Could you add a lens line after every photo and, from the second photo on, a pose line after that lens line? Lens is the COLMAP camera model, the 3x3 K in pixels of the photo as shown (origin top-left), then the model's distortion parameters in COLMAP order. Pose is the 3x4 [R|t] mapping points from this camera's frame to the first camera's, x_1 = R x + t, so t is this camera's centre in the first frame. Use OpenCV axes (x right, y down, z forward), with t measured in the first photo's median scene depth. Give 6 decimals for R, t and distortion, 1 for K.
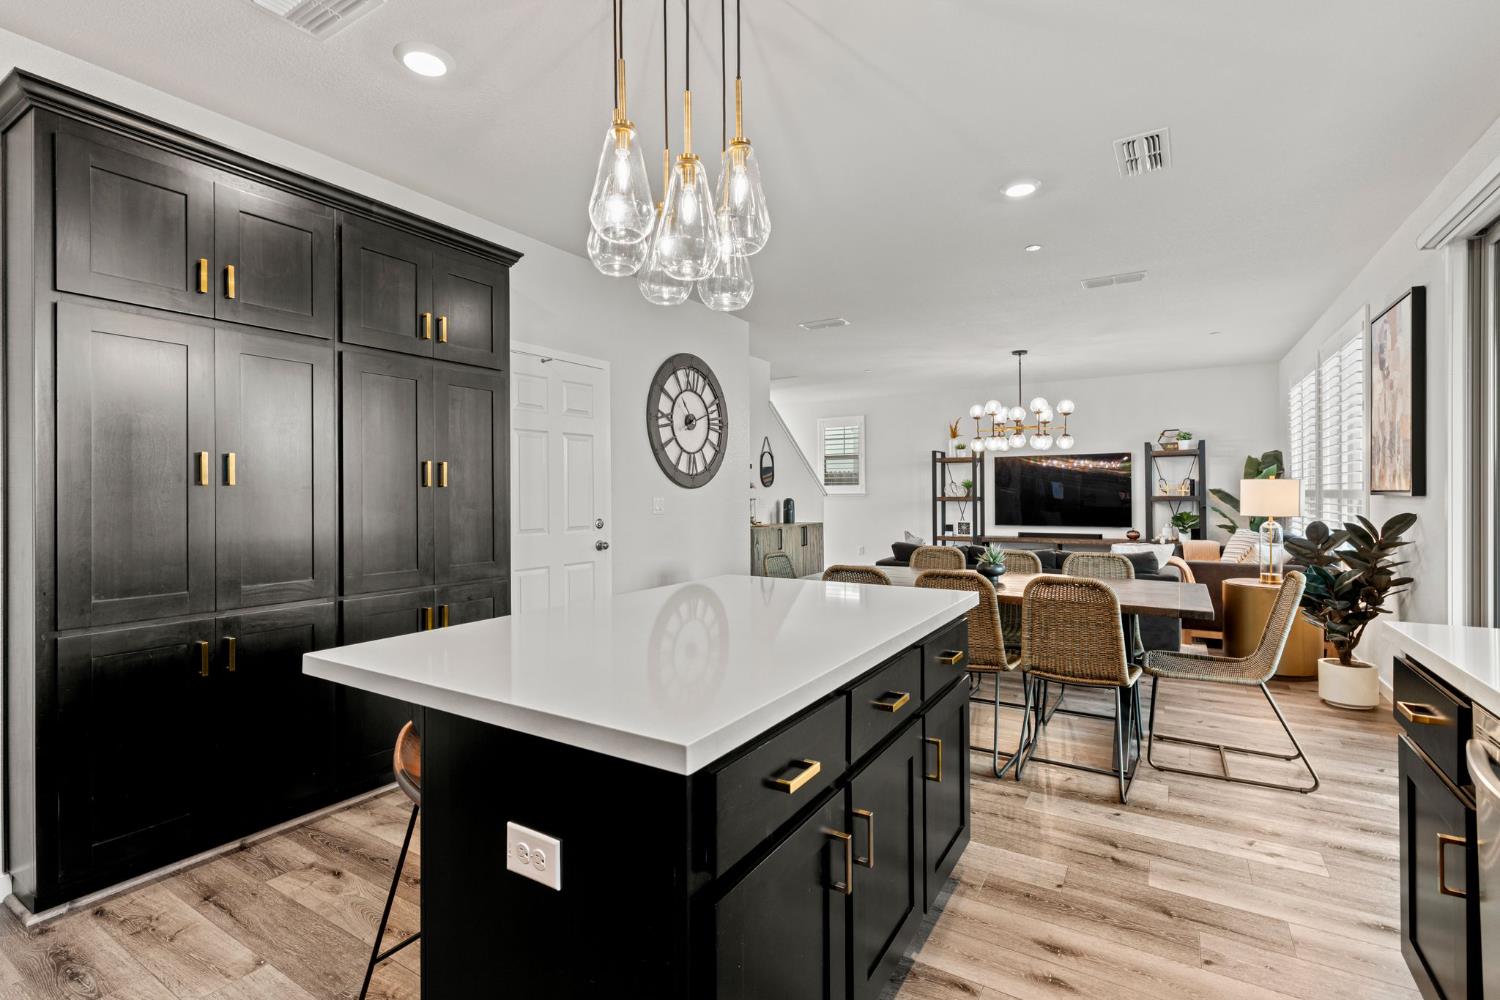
lens RADIAL K [[681.4, 0, 749.2], [0, 681.4, 487.3], [0, 0, 1]] dist [-0.000874, -0.000251]
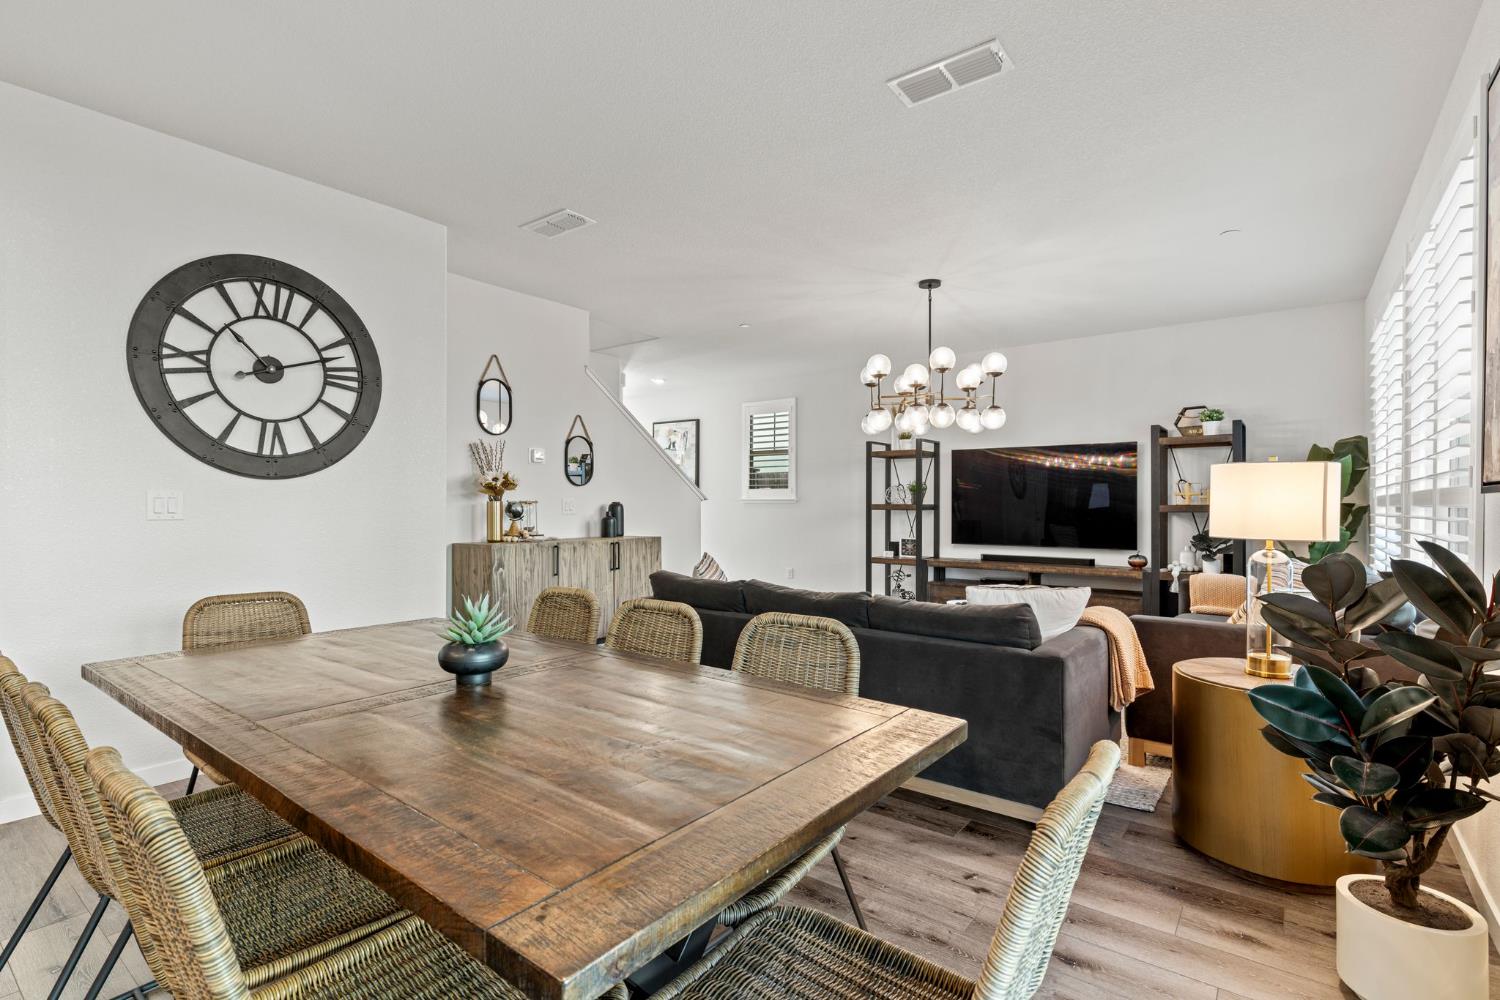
lens RADIAL K [[709.5, 0, 744.3], [0, 709.5, 499.1], [0, 0, 1]] dist [0.001639, 0.001333]
pose [[0.994620, 0.009036, -0.103194, 0.278031], [-0.008763, 0.999957, 0.003089, 0.009715], [0.103218, -0.002168, 0.994656, 0.283698]]
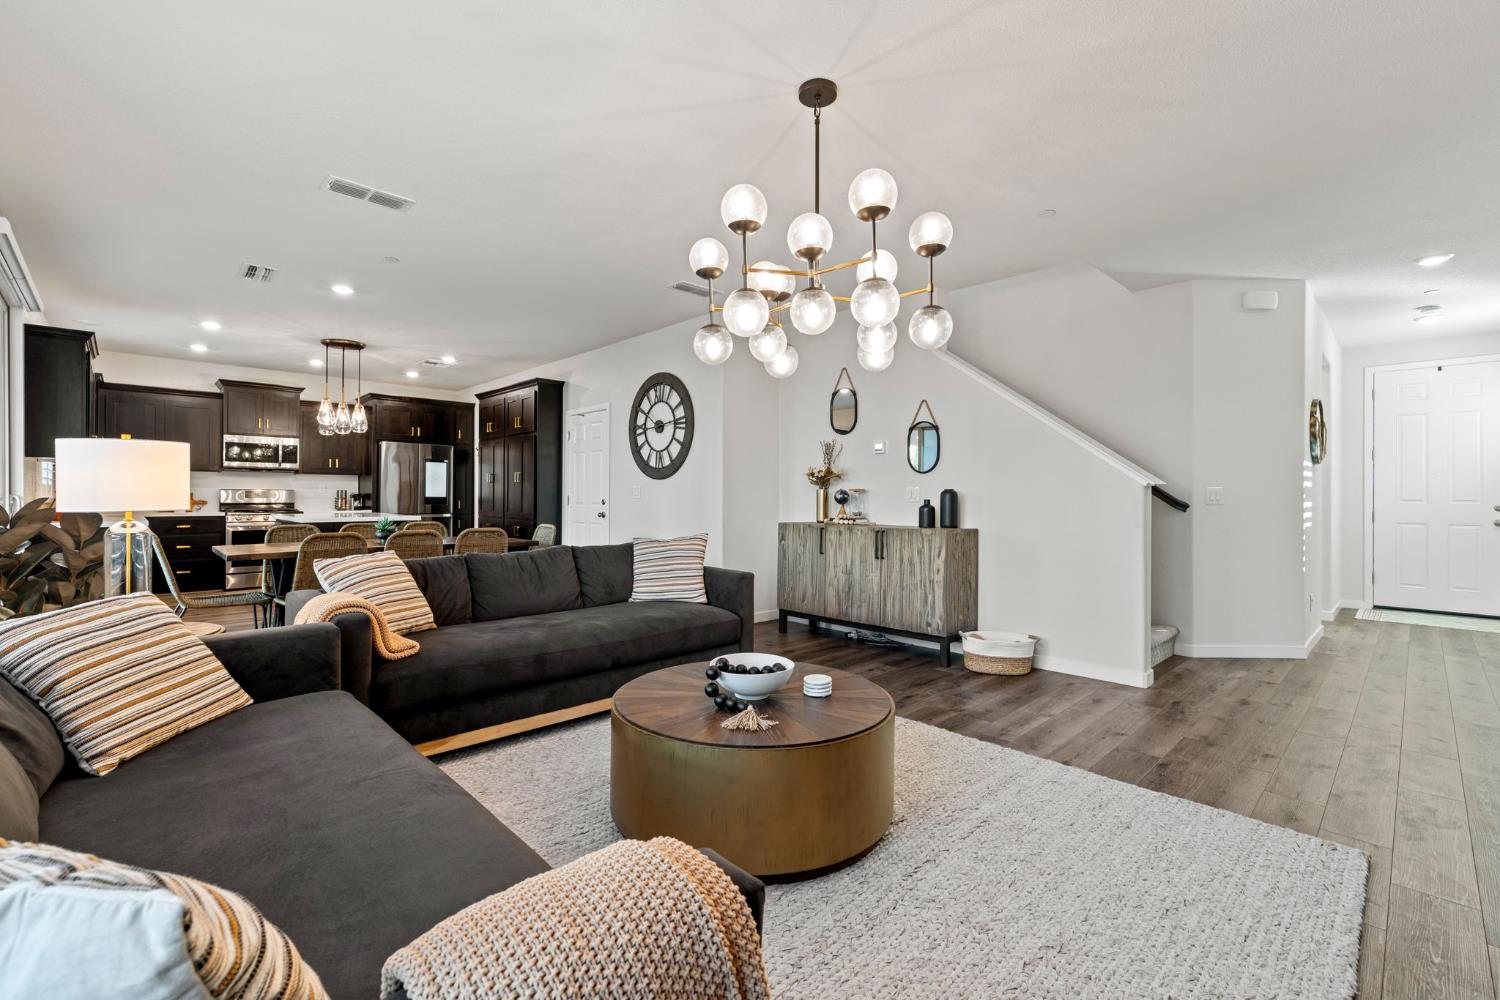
lens RADIAL K [[644.7, 0, 744.4], [0, 644.7, 500.2], [0, 0, 1]] dist [-0.001347, 0.000455]
pose [[-0.252398, 0.013156, -0.967534, 0.714621], [0.003824, 0.999913, 0.012599, 0.018393], [0.967616, -0.000520, -0.252427, 1.003456]]
